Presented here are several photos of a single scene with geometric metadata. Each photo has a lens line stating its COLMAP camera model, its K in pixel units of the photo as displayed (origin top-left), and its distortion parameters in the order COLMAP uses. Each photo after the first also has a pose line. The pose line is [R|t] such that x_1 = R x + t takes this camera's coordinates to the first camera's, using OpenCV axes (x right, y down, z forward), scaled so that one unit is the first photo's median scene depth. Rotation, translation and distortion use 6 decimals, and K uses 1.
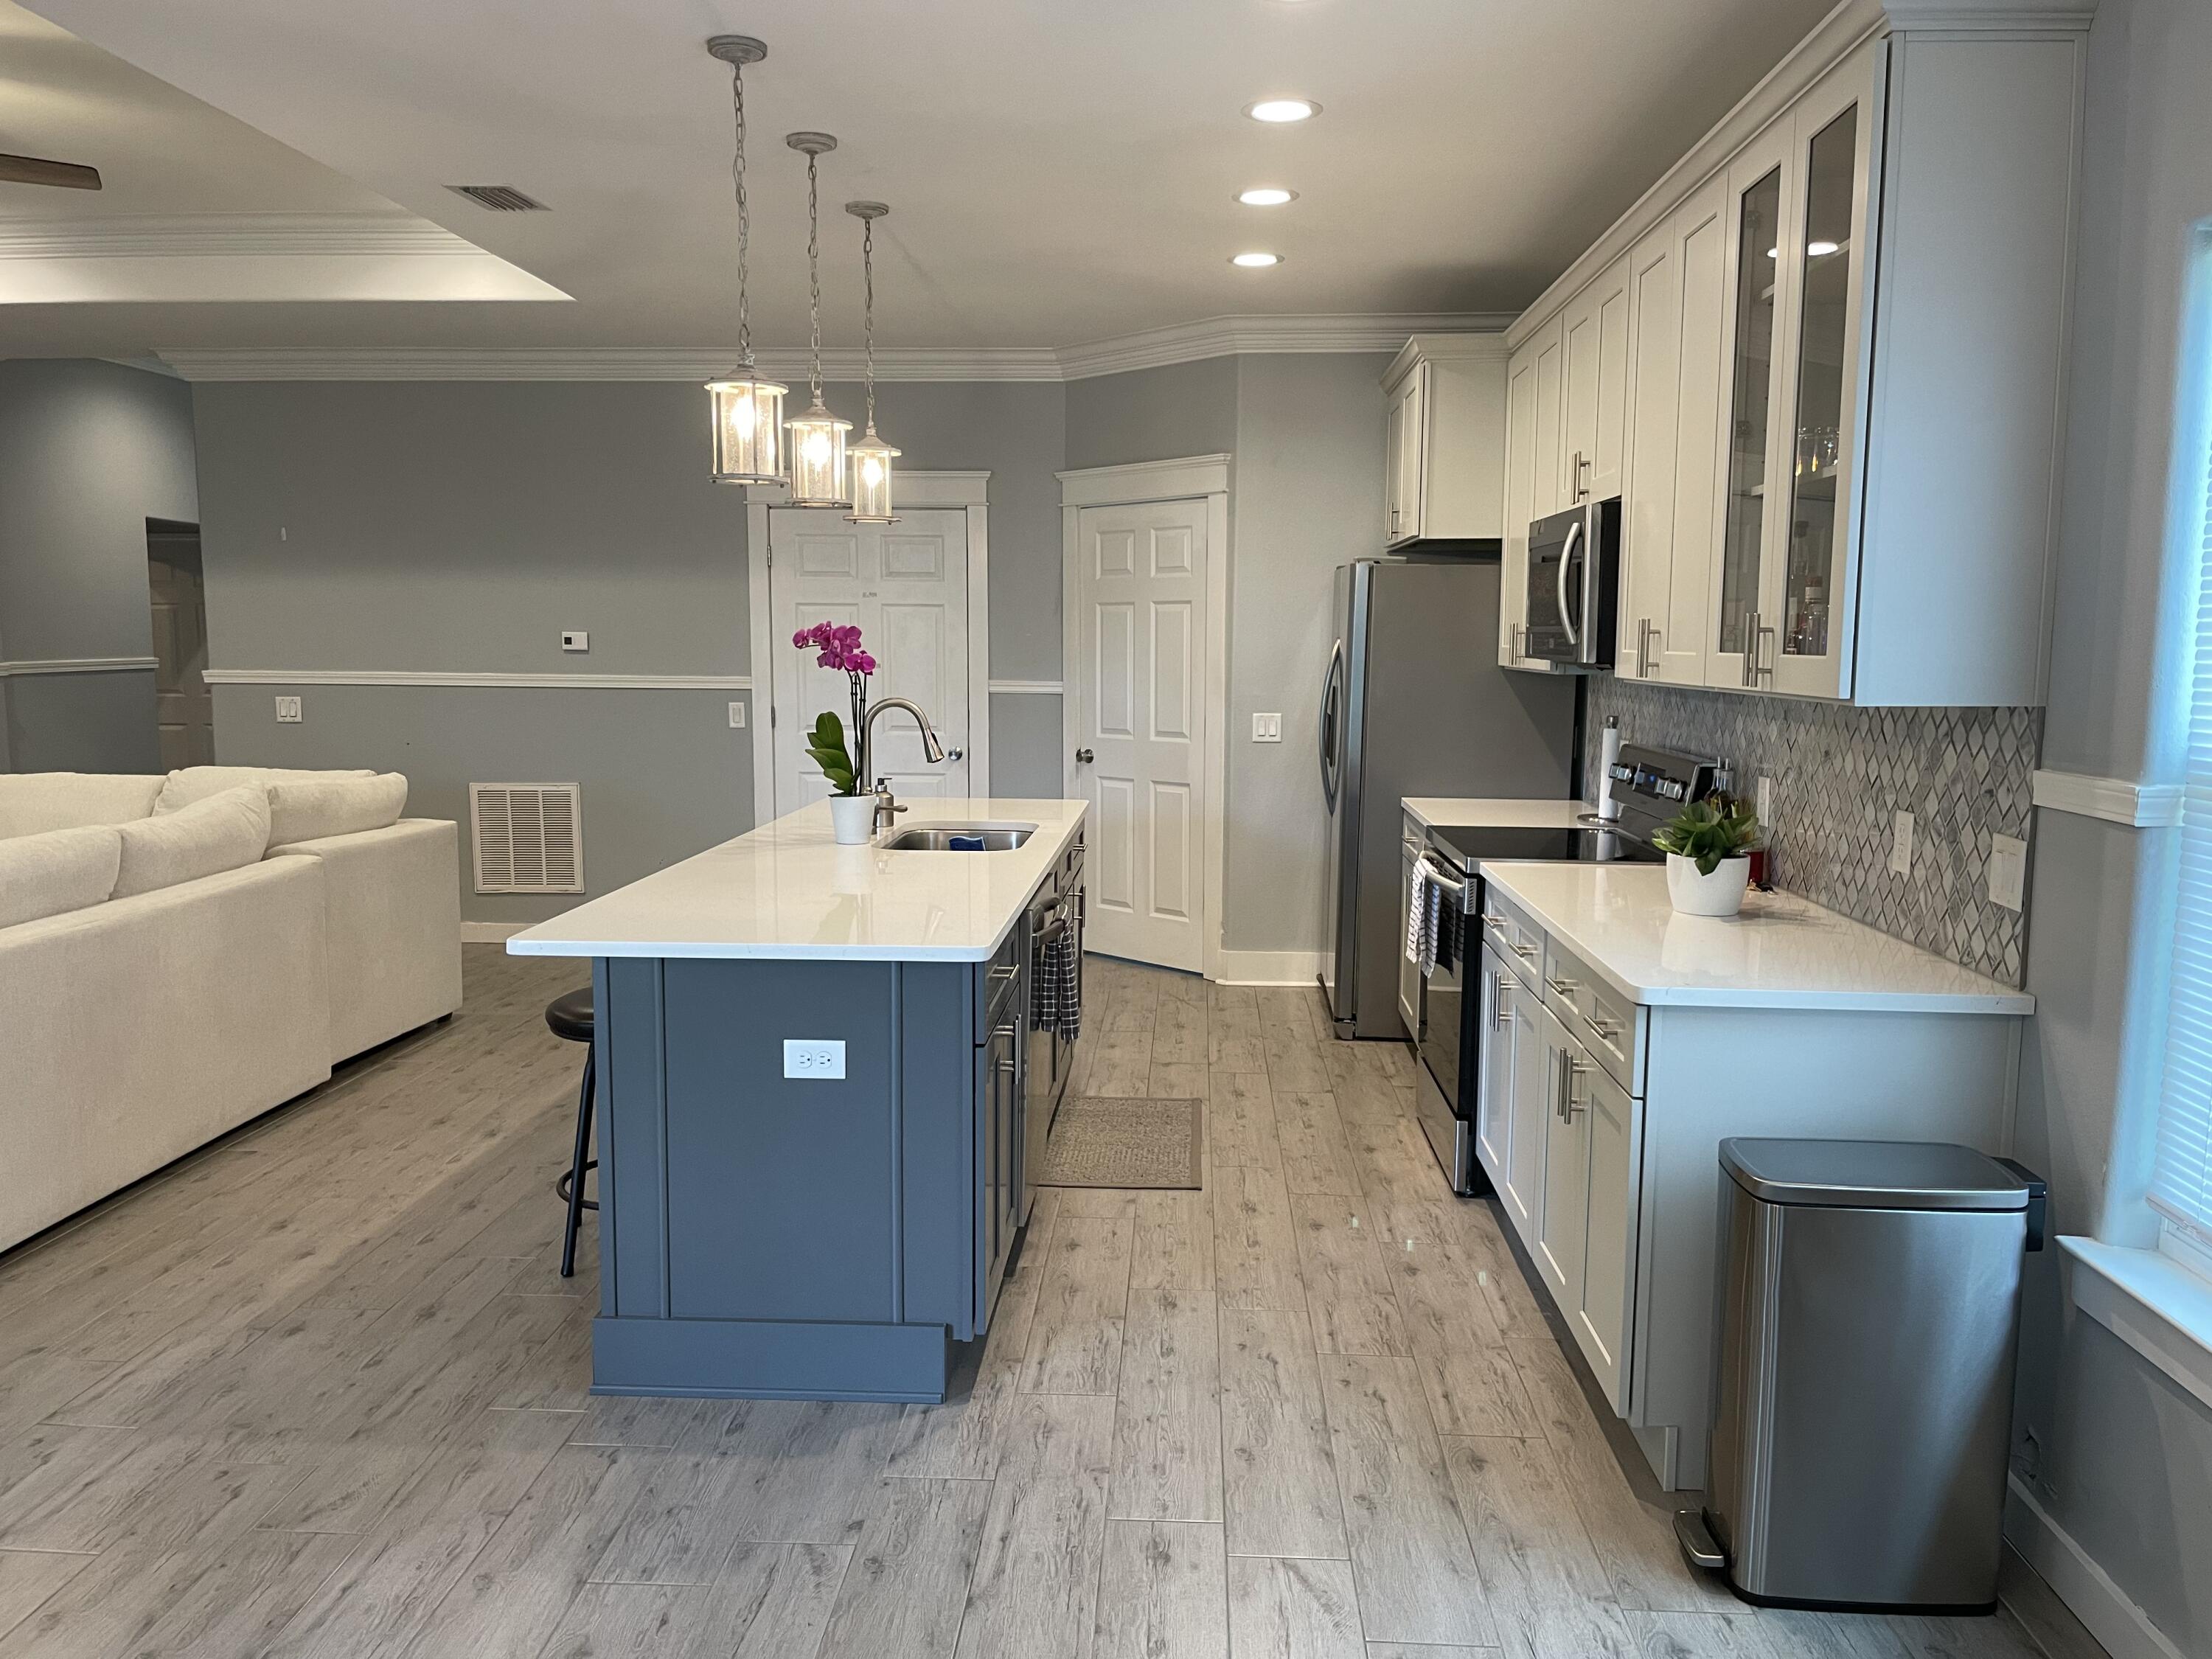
lens RADIAL K [[1677.4, 0, 1123.2], [0, 1677.4, 832.2], [0, 0, 1]] dist [0.101440, -0.148130]
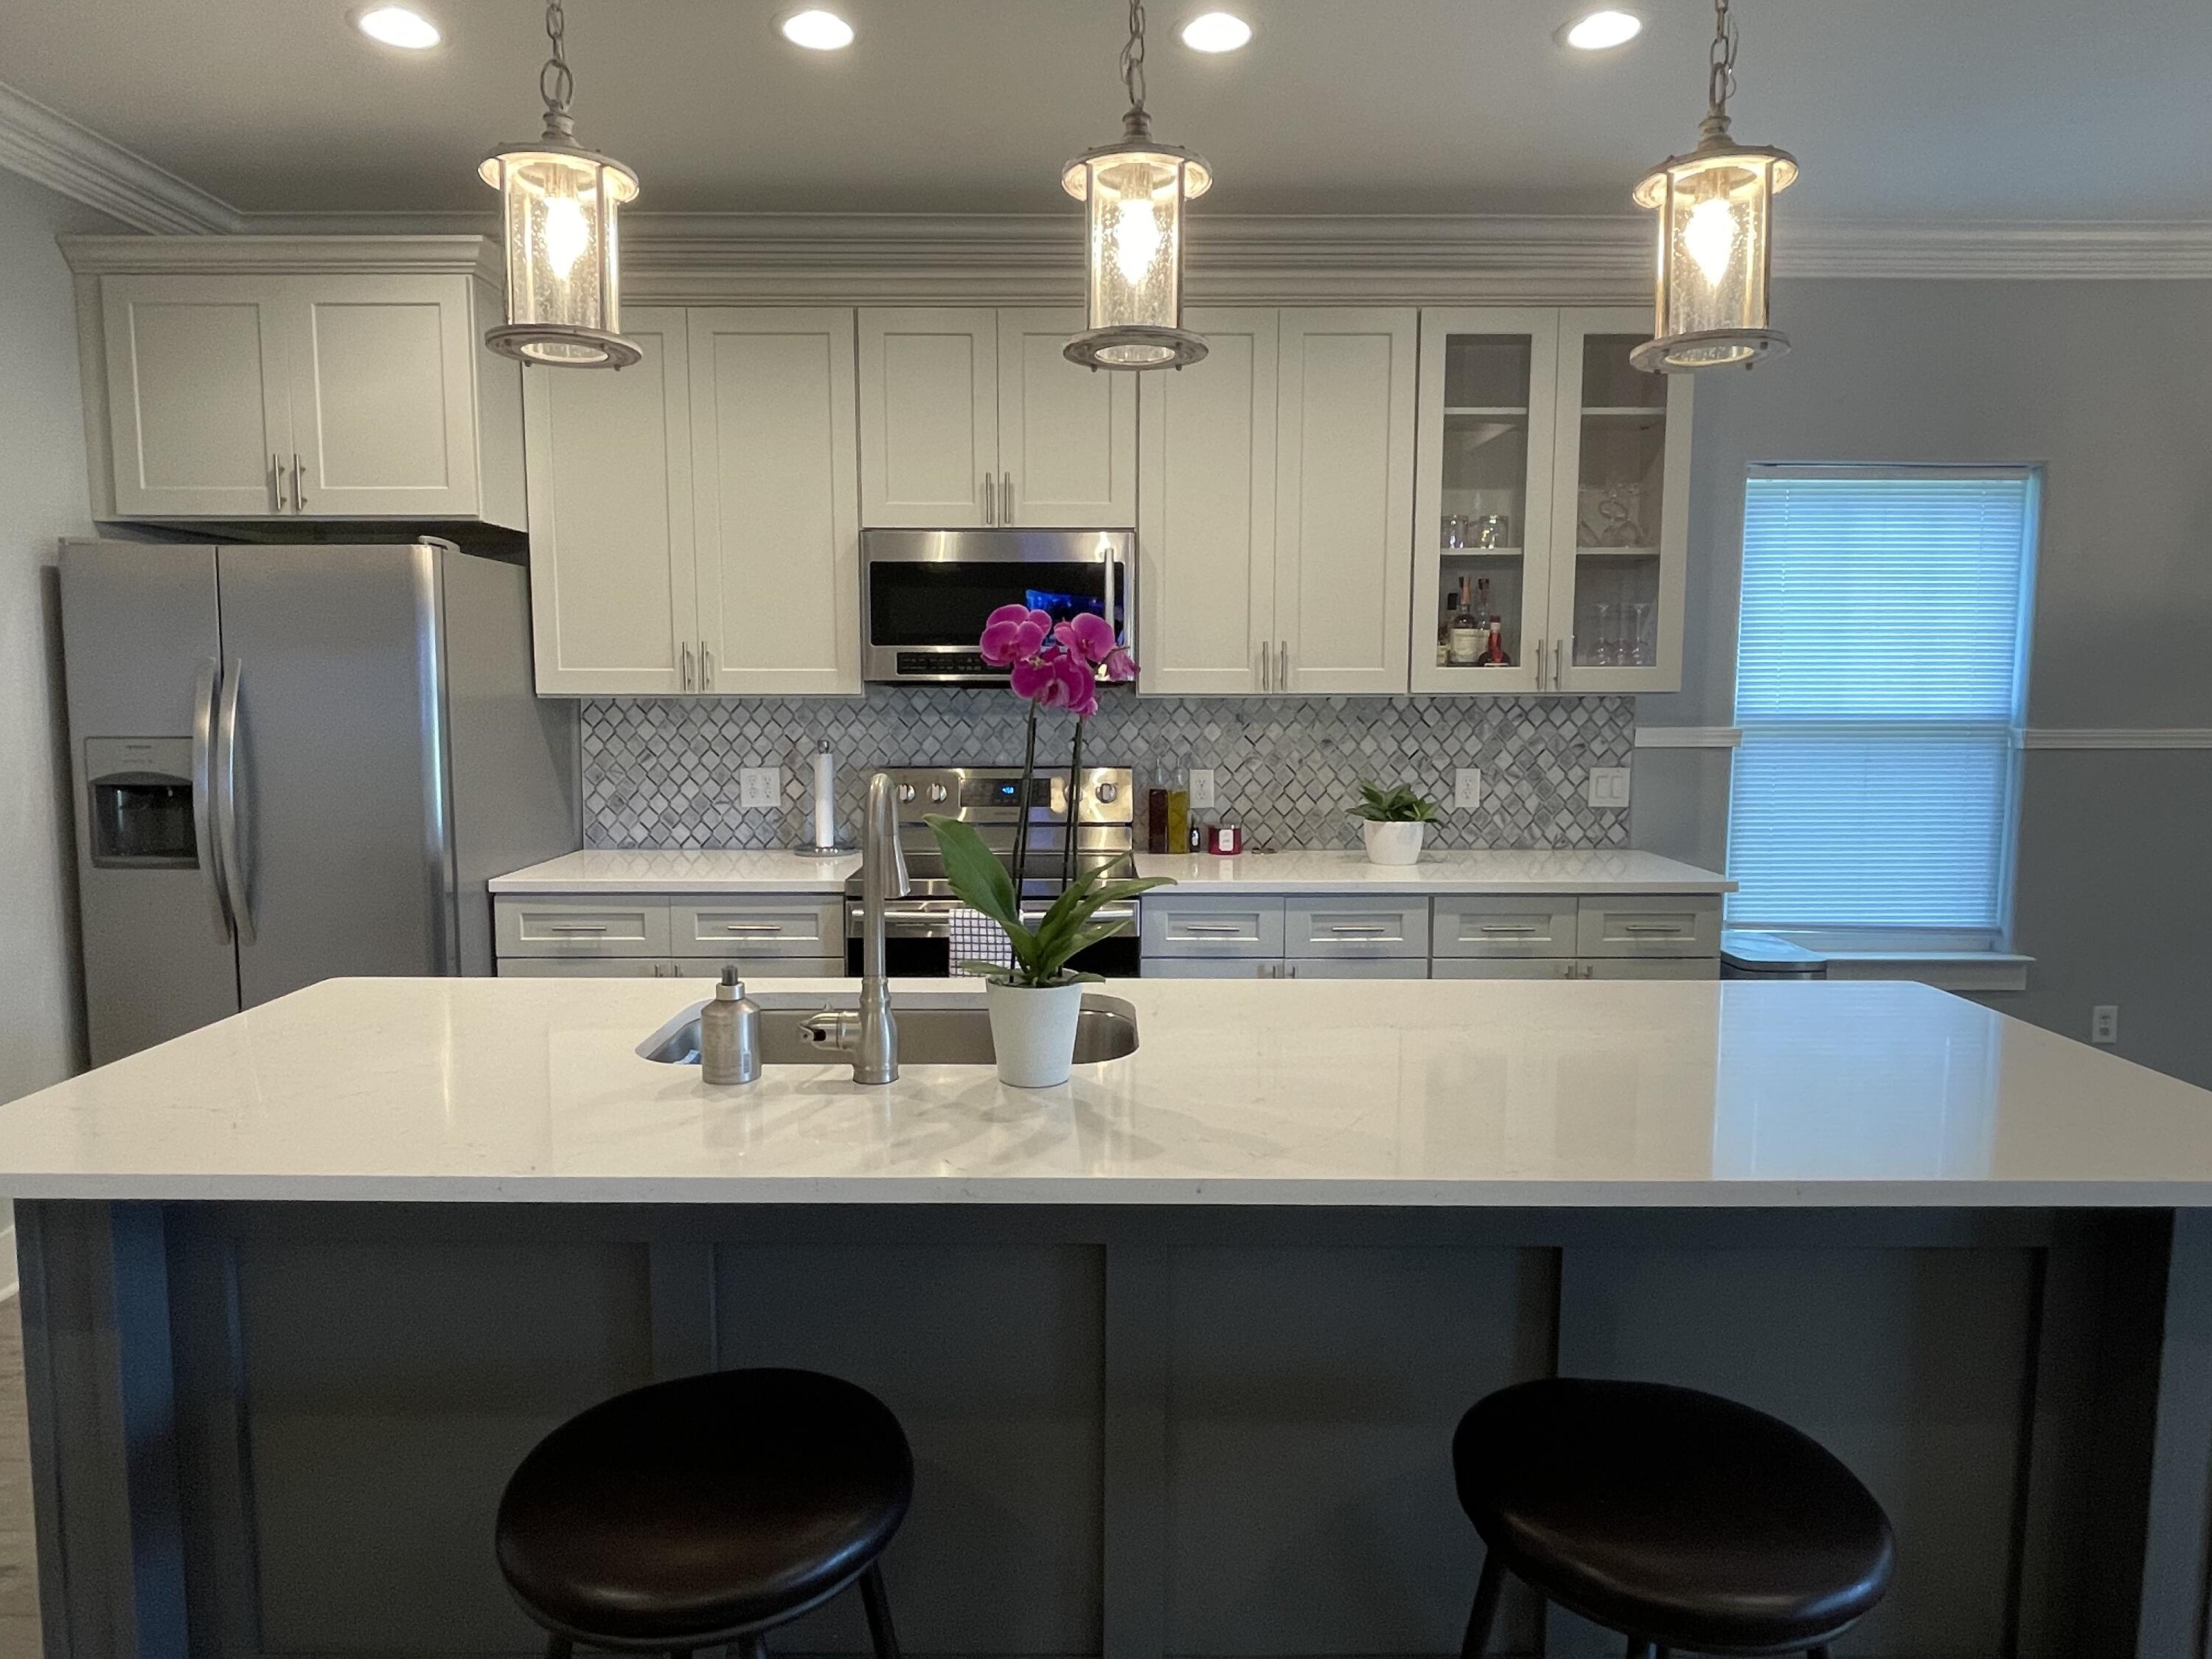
lens RADIAL K [[1333.3, 0, 1101.8], [0, 1333.3, 804.2], [0, 0, 1]] dist [0.019043, -0.033125]
pose [[-0.049326, -0.103842, 0.993370, -0.534927], [0.117446, 0.987077, 0.109016, -0.109717], [-0.991853, 0.122045, -0.036493, 0.992996]]
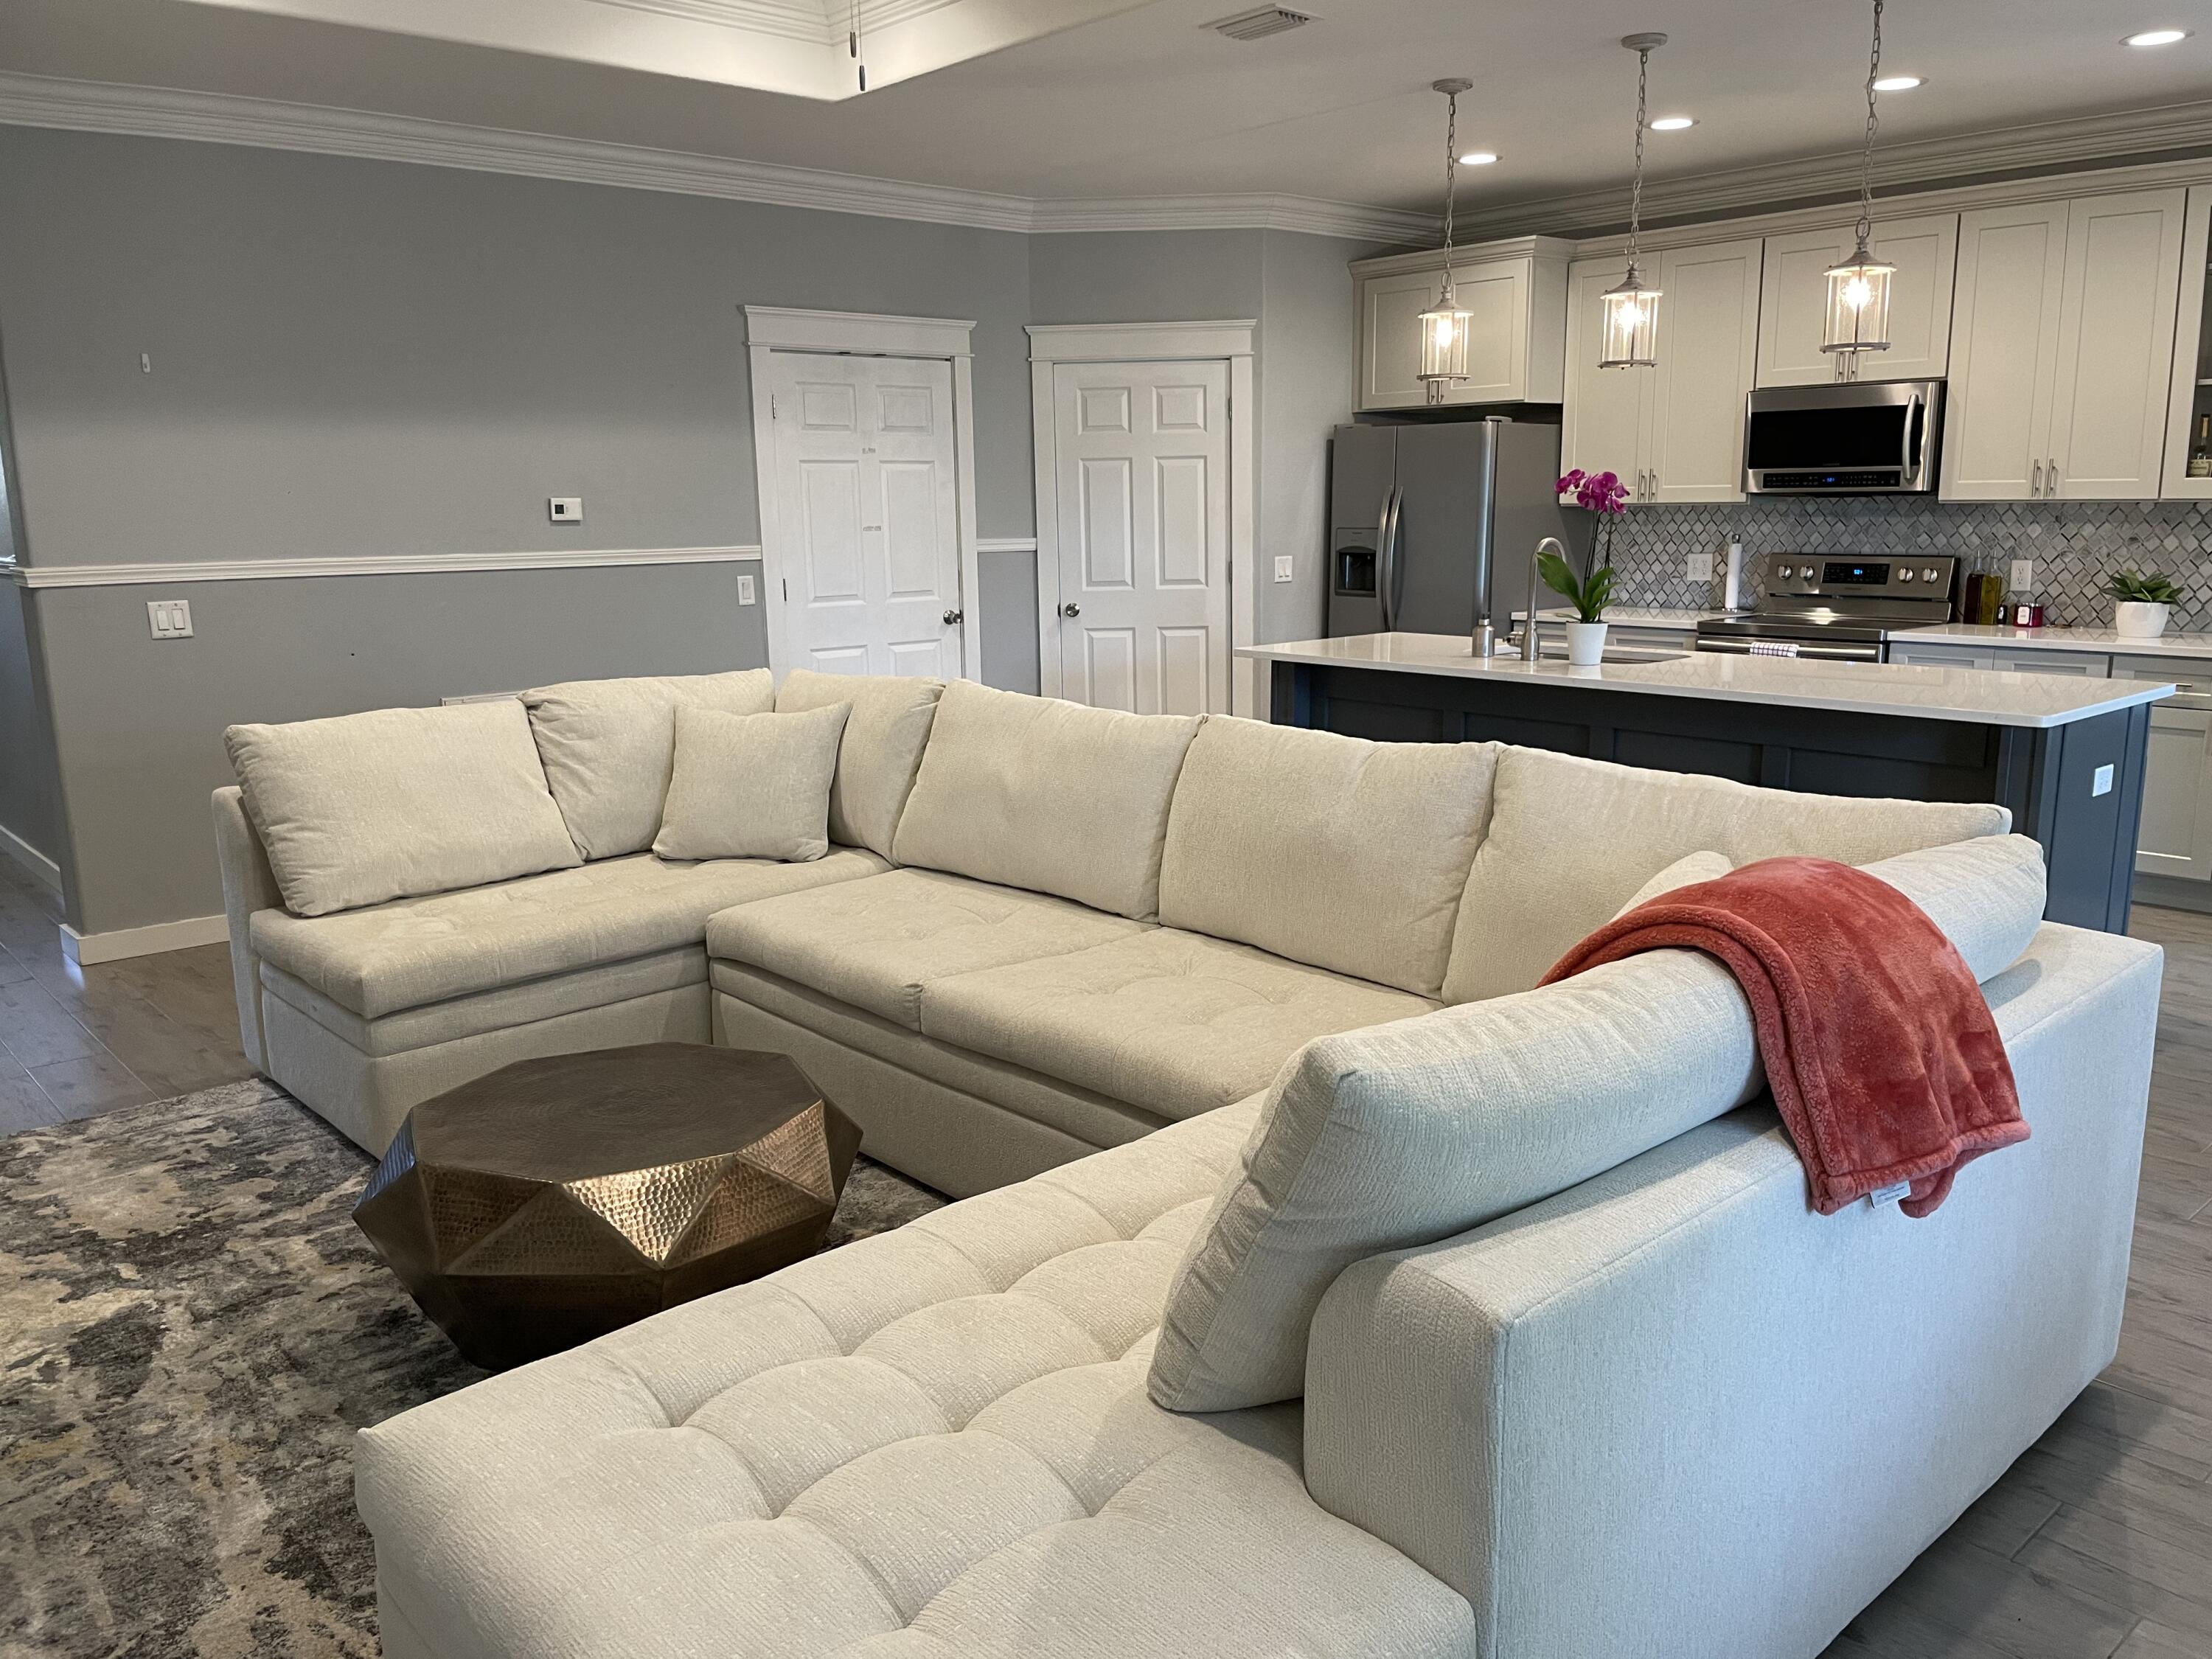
lens RADIAL K [[1677.4, 0, 1123.2], [0, 1677.4, 832.2], [0, 0, 1]] dist [0.101440, -0.148130]
pose [[0.712379, -0.156589, 0.684102, -1.214698], [0.101548, 0.987531, 0.120298, -0.052006], [-0.694409, -0.016228, 0.719398, 0.383310]]
